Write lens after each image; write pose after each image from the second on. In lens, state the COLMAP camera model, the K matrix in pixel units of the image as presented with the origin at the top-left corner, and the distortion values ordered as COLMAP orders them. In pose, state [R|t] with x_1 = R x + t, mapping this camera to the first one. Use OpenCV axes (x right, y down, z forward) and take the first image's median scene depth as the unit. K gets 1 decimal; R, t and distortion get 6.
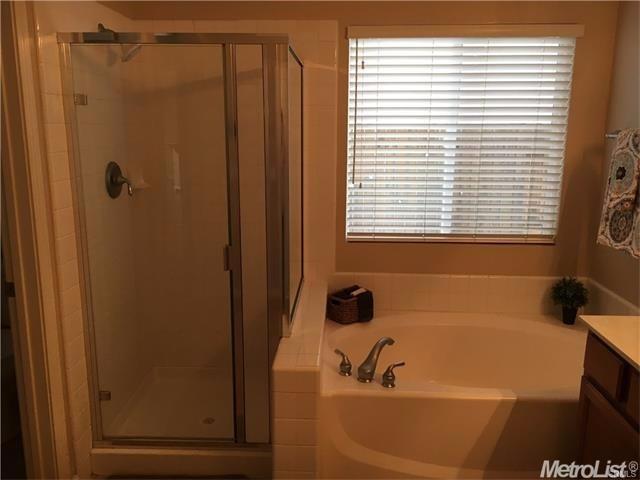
lens RADIAL K [[544.0, 0, 320.4], [0, 544.0, 241.1], [0, 0, 1]] dist [0.068076, -0.069841]
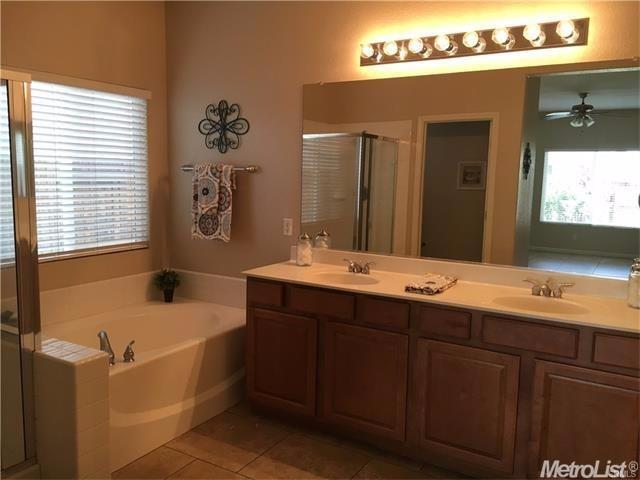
lens RADIAL K [[544.0, 0, 320.0], [0, 544.0, 239.9], [0, 0, 1]] dist [0.068076, -0.069841]
pose [[0.486166, -0.105671, 0.867454, -0.578616], [0.165043, 0.985900, 0.027601, 0.021298], [-0.858139, 0.129749, 0.496751, -0.034870]]
